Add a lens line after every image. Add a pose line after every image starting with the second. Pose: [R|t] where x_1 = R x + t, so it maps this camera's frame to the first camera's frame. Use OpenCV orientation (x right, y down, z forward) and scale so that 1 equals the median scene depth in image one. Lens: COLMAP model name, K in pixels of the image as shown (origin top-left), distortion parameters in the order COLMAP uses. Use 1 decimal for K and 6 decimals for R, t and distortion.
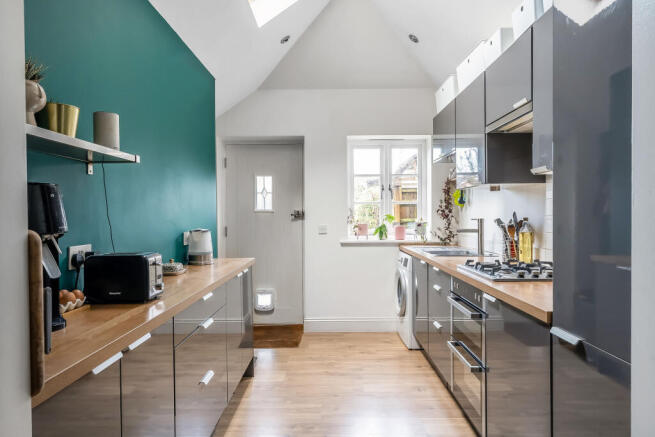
lens RADIAL K [[426.7, 0, 329.1], [0, 426.7, 219.6], [0, 0, 1]] dist [0.003015, 0.000127]
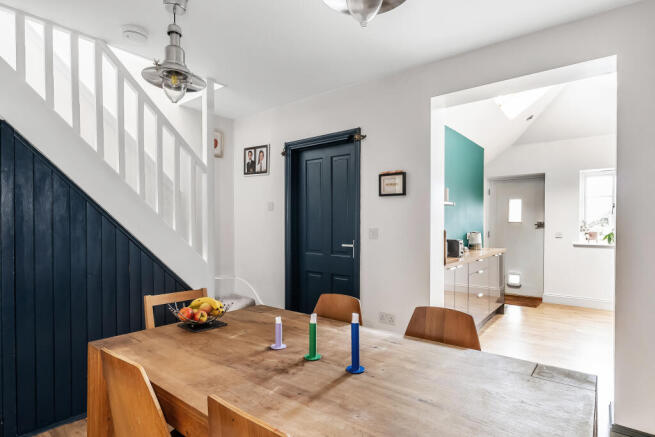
lens RADIAL K [[353.1, 0, 330.9], [0, 353.1, 224.9], [0, 0, 1]] dist [-0.007637, -0.000652]
pose [[0.791332, 0.016444, -0.611166, 0.105052], [-0.016552, 0.999848, 0.005471, -0.004790], [0.611163, 0.005787, 0.791484, -0.443035]]
